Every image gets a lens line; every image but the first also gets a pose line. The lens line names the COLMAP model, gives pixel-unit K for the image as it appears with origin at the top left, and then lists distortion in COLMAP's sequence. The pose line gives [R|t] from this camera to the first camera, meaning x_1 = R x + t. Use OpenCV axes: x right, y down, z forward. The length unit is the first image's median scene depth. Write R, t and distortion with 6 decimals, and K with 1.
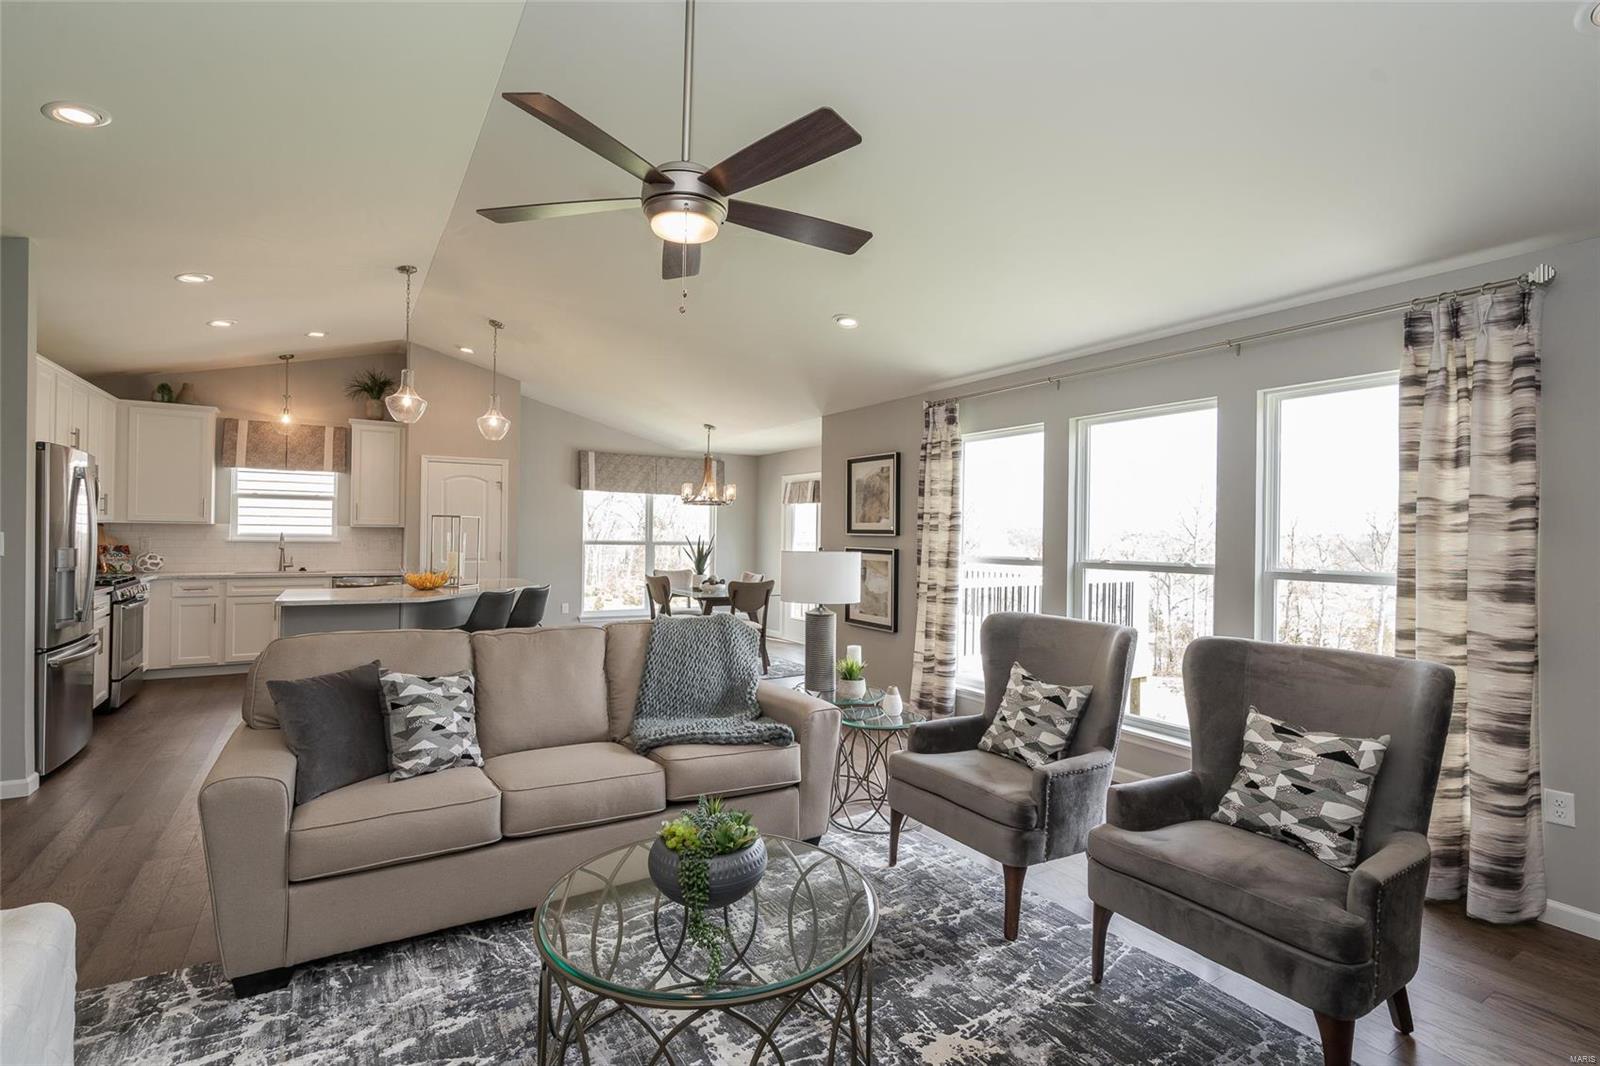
lens RADIAL K [[742.1, 0, 796.8], [0, 742.1, 530.1], [0, 0, 1]] dist [0.001865, -0.000838]
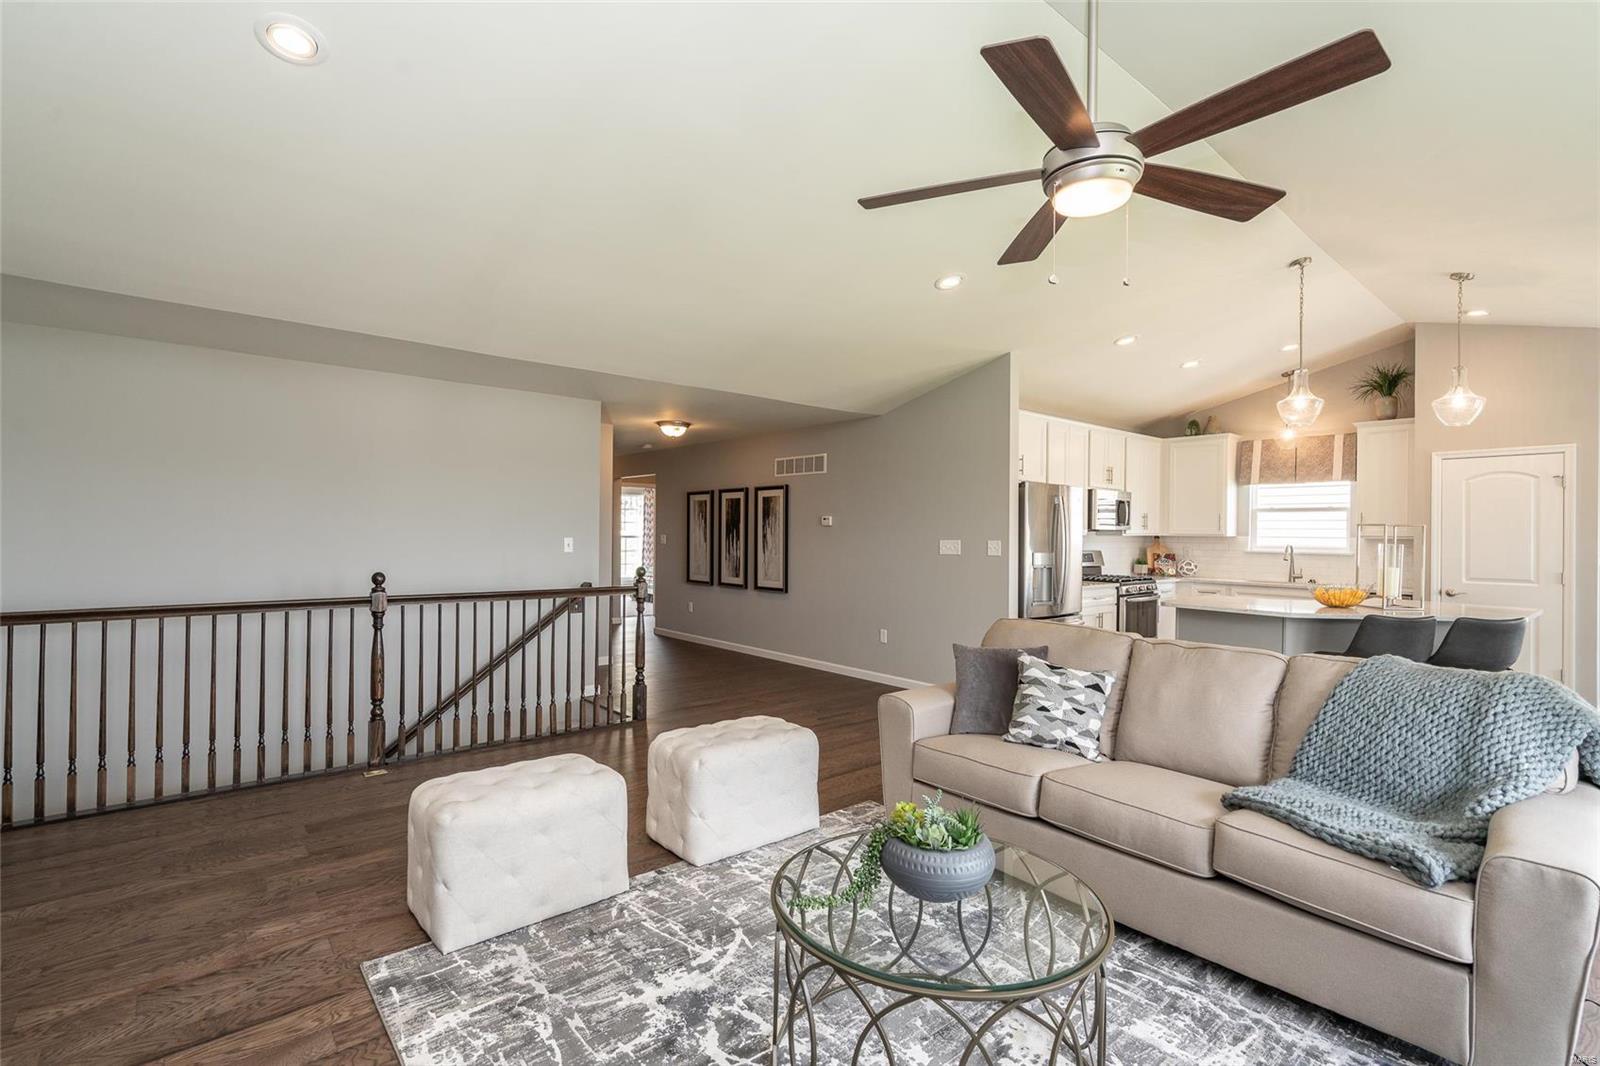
lens RADIAL K [[742.1, 0, 796.4], [0, 742.1, 534.4], [0, 0, 1]] dist [0.001865, -0.000838]
pose [[0.153518, -0.010581, -0.988089, 0.223083], [-0.005358, 0.999919, -0.011541, 0.005133], [0.988131, 0.007066, 0.153449, 0.171291]]
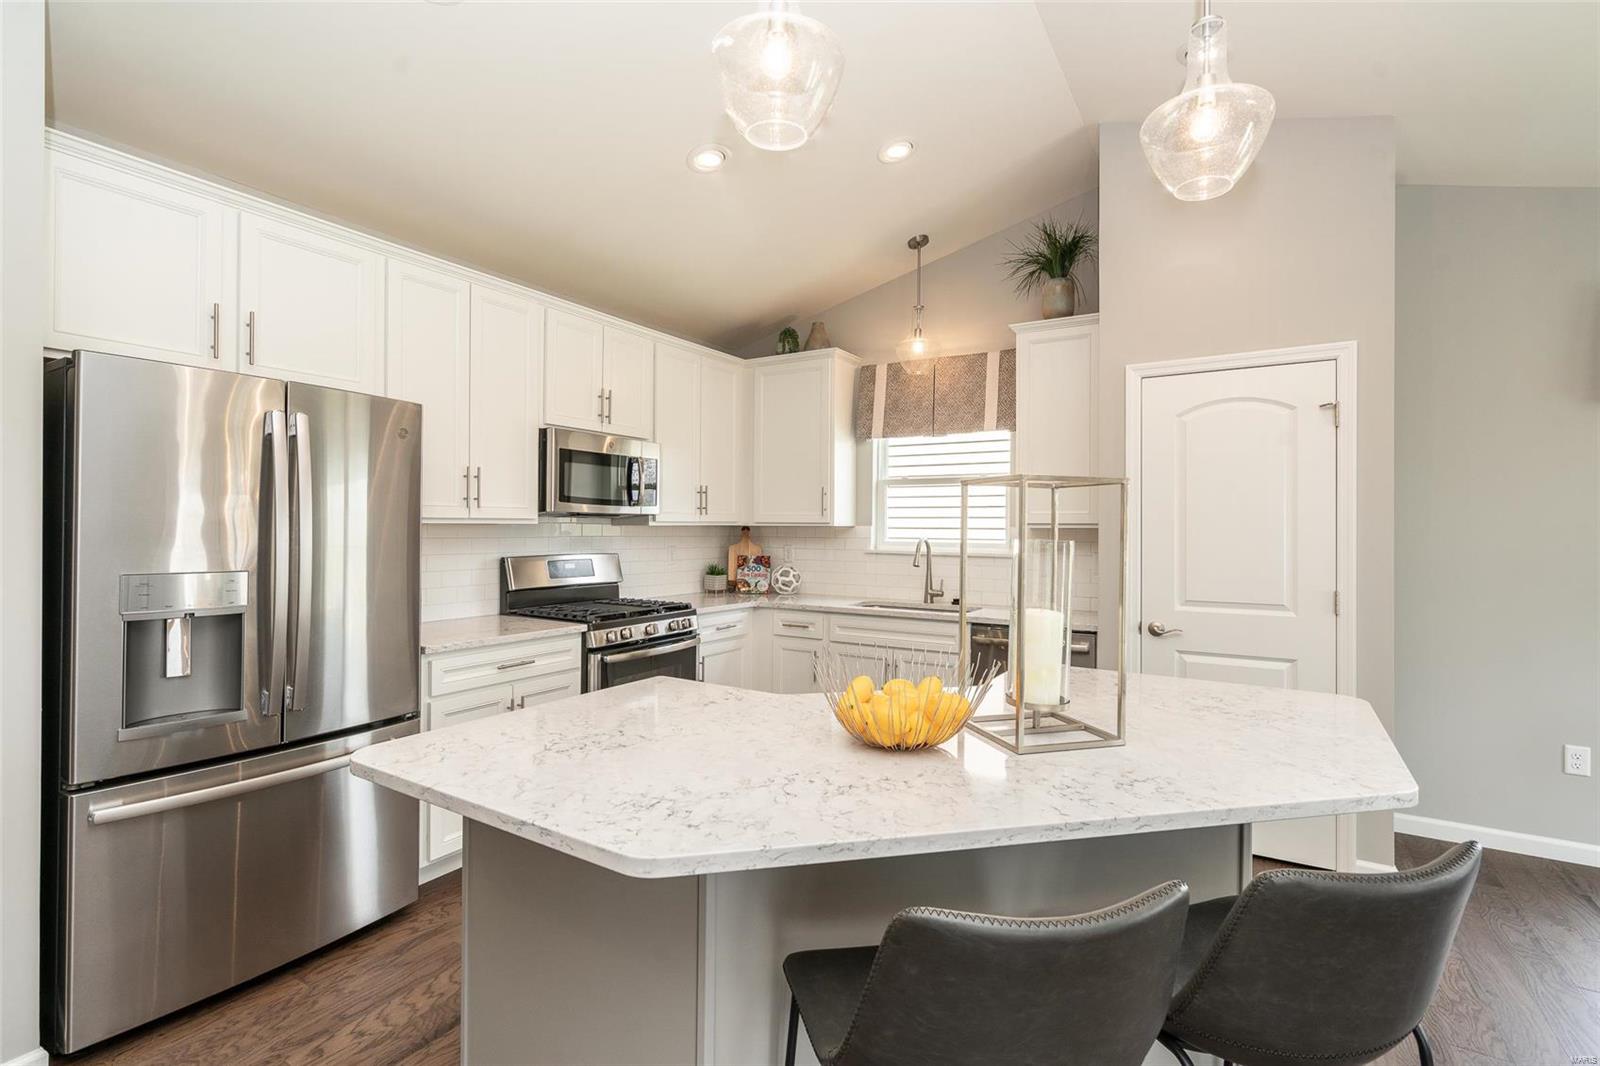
lens RADIAL K [[742.1, 0, 806.9], [0, 742.1, 527.4], [0, 0, 1]] dist [0.001865, -0.000838]
pose [[0.449511, -0.013314, -0.893175, -0.204156], [0.003856, 0.999909, -0.012964, 0.001464], [0.893266, 0.002384, 0.449522, 0.661097]]
